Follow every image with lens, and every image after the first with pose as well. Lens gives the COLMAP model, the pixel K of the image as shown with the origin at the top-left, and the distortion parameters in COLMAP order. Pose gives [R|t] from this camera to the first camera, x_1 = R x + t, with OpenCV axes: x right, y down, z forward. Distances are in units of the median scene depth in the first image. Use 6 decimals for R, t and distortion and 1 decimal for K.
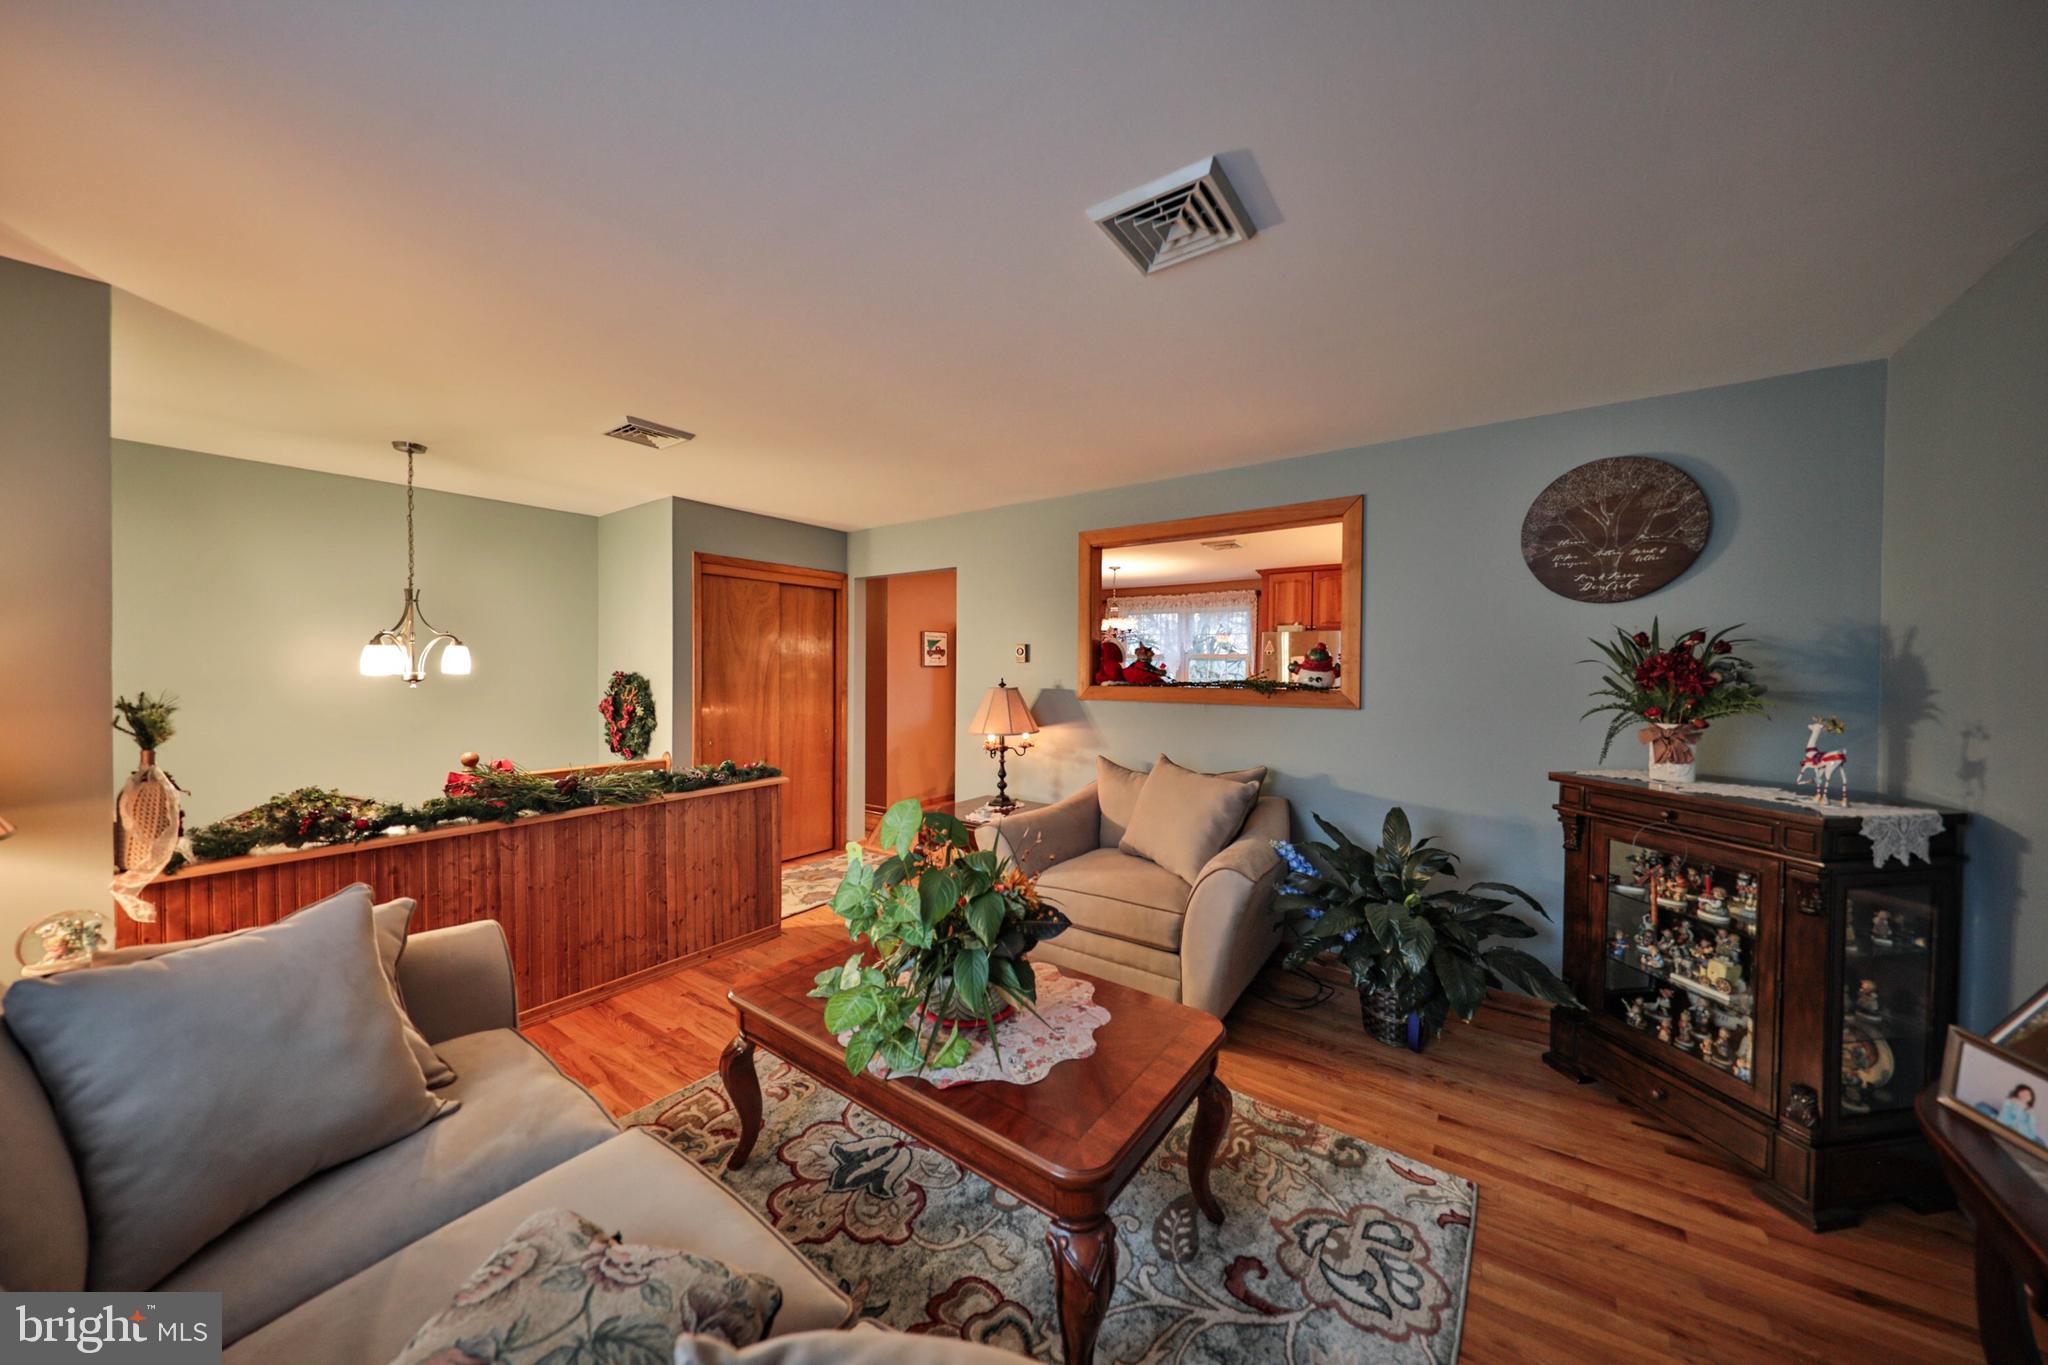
lens RADIAL K [[685.3, 0, 1013.4], [0, 685.3, 677.9], [0, 0, 1]] dist [0.000750, -0.000390]
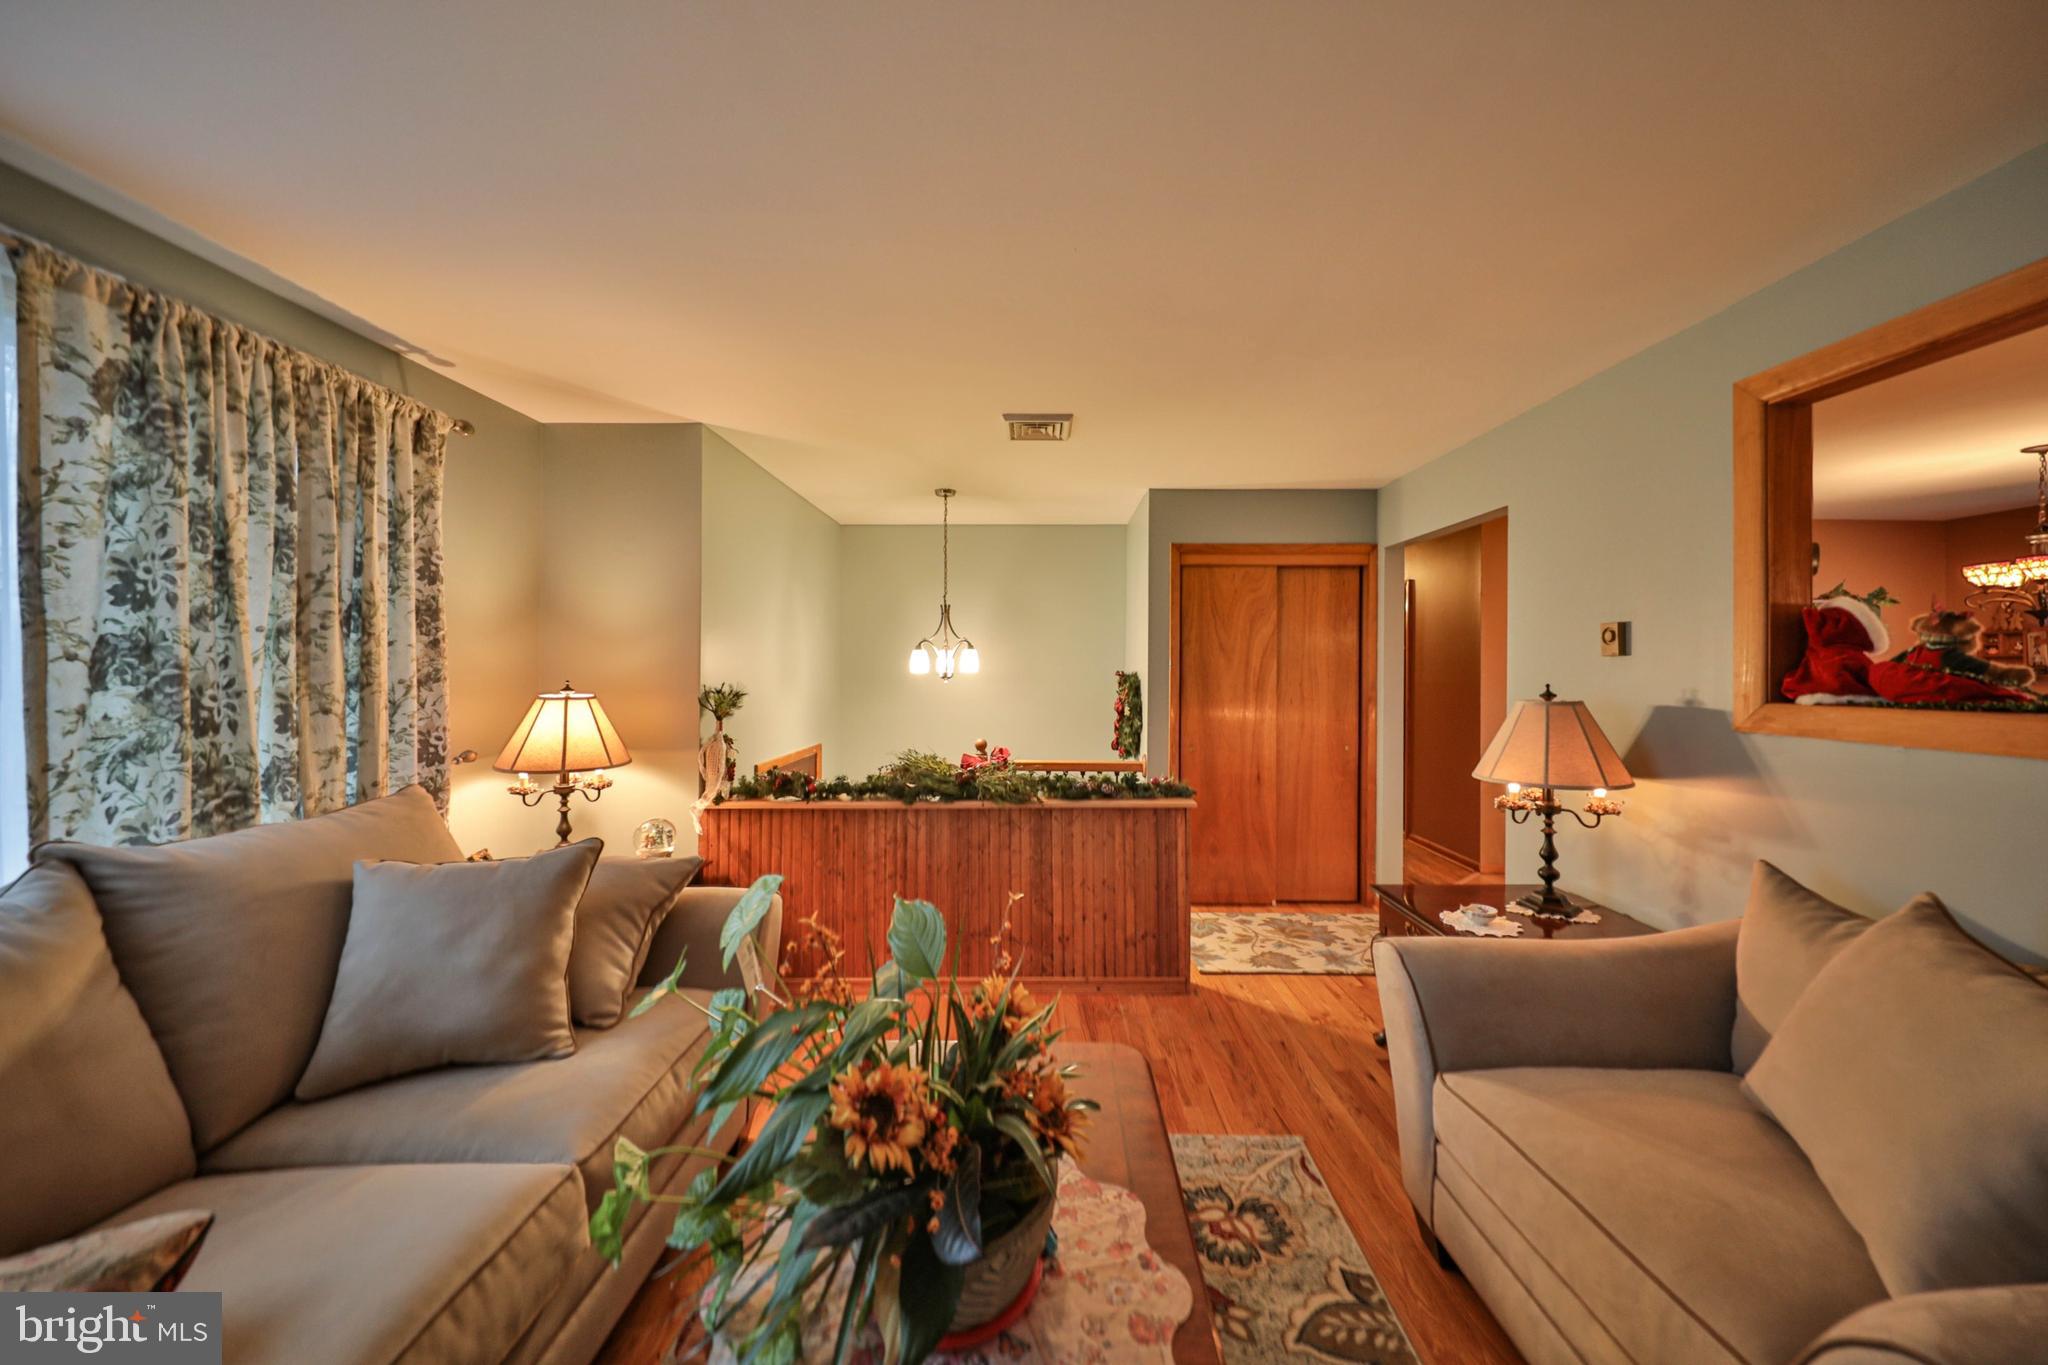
lens RADIAL K [[685.3, 0, 1028.9], [0, 685.3, 664.3], [0, 0, 1]] dist [0.000750, -0.000390]
pose [[0.591568, -0.005563, -0.806236, 0.218232], [-0.011347, 0.999820, -0.015224, -0.003011], [0.806175, 0.018154, 0.591398, 0.370462]]
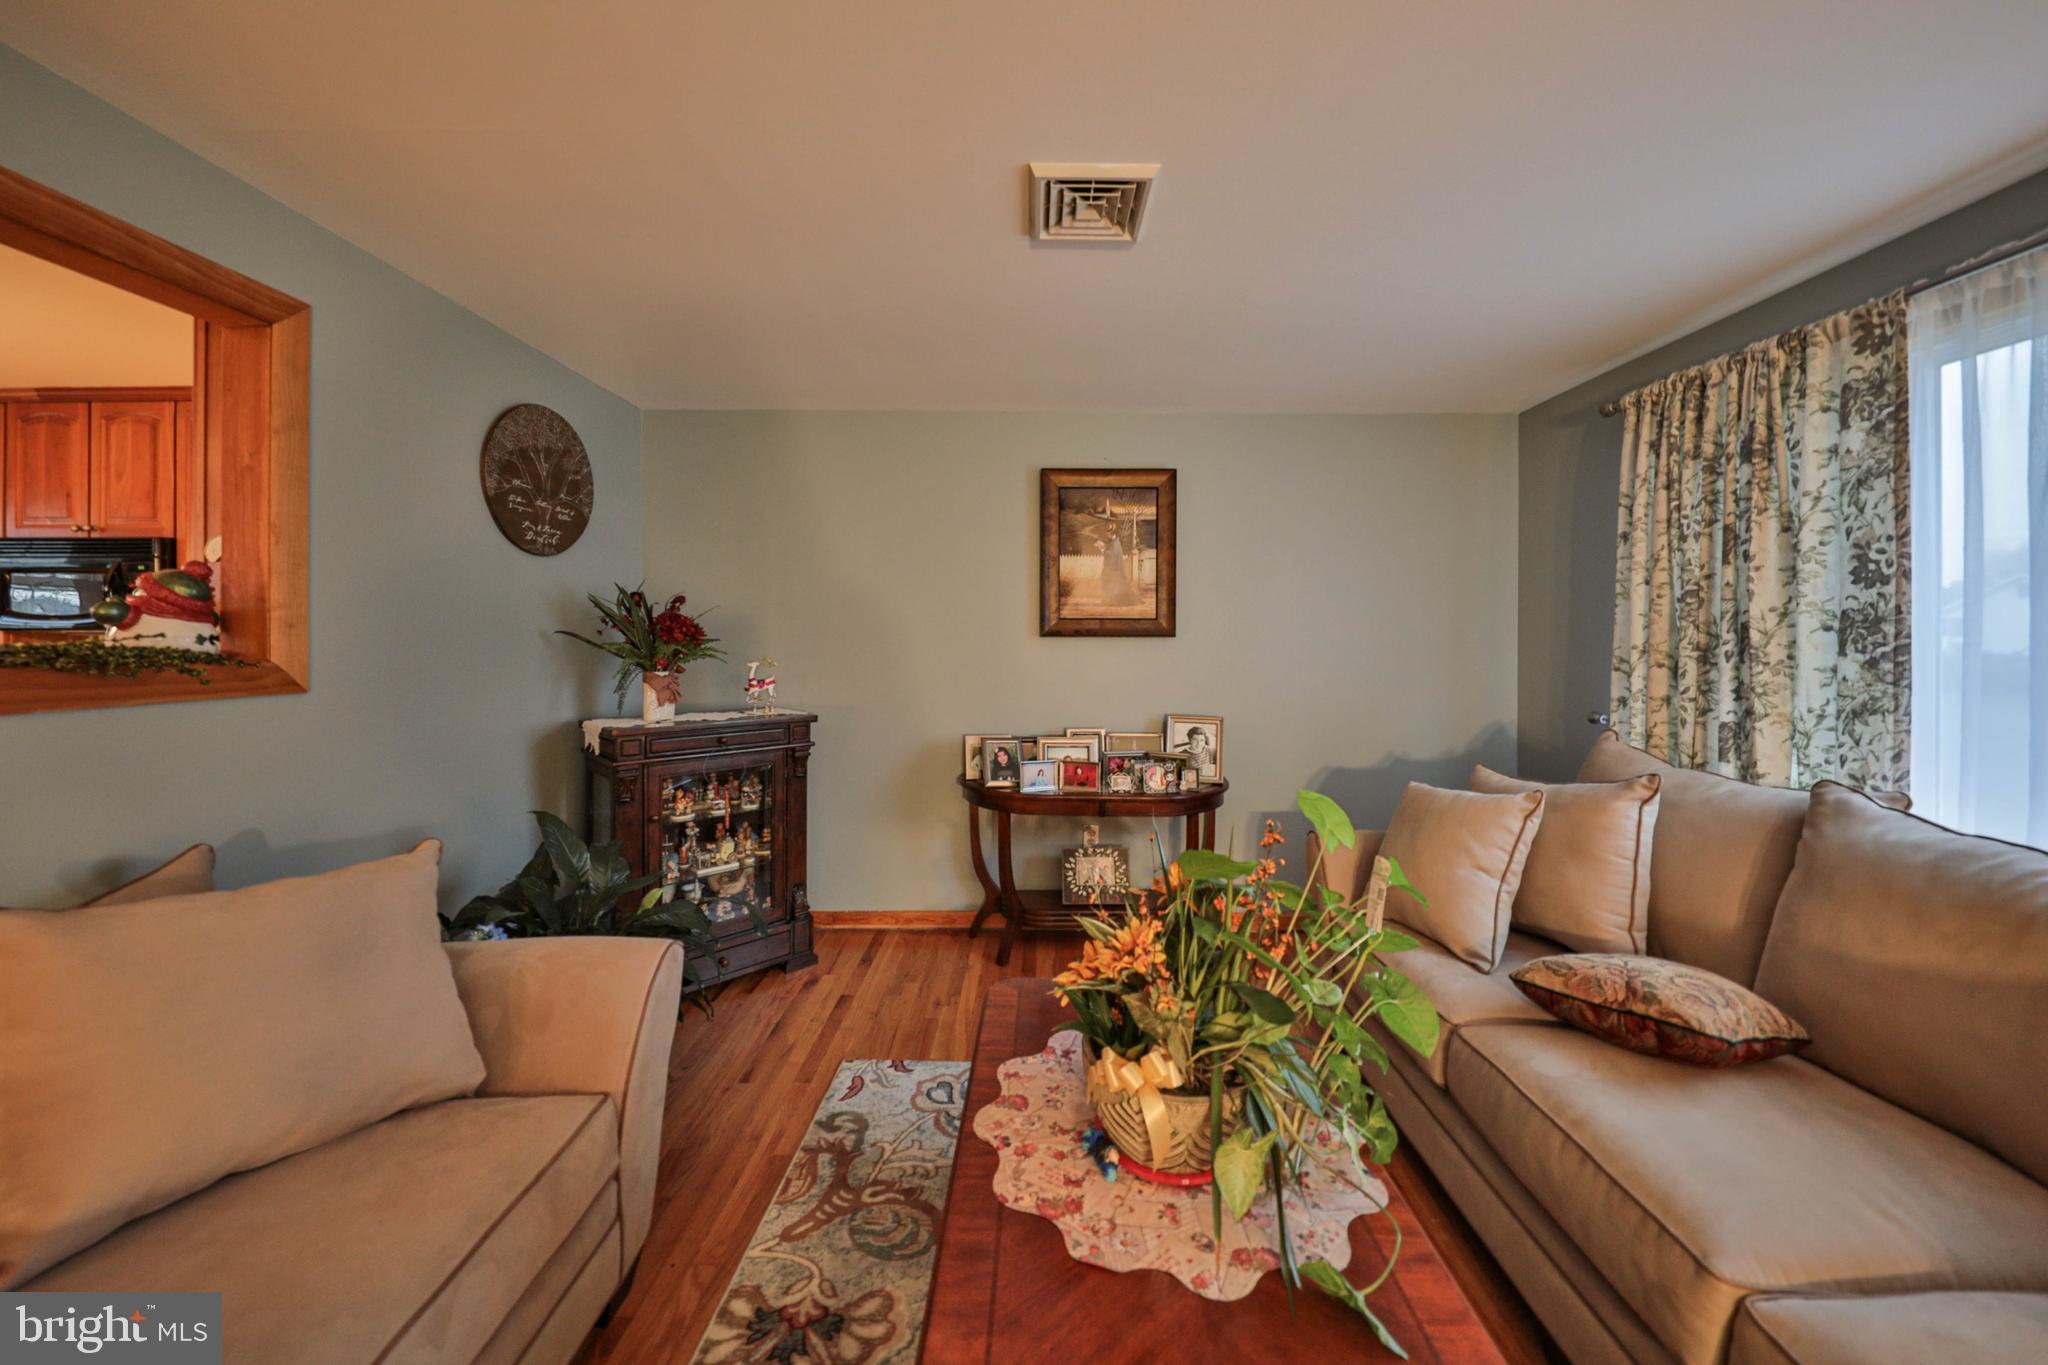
lens RADIAL K [[751.9, 0, 1033.6], [0, 751.9, 626.6], [0, 0, 1]] dist [-0.002228, -0.000225]
pose [[-0.600506, 0.000995, 0.799620, -0.296922], [-0.000087, 0.999999, -0.001310, -0.005590], [-0.799620, -0.000856, -0.600505, 0.801883]]
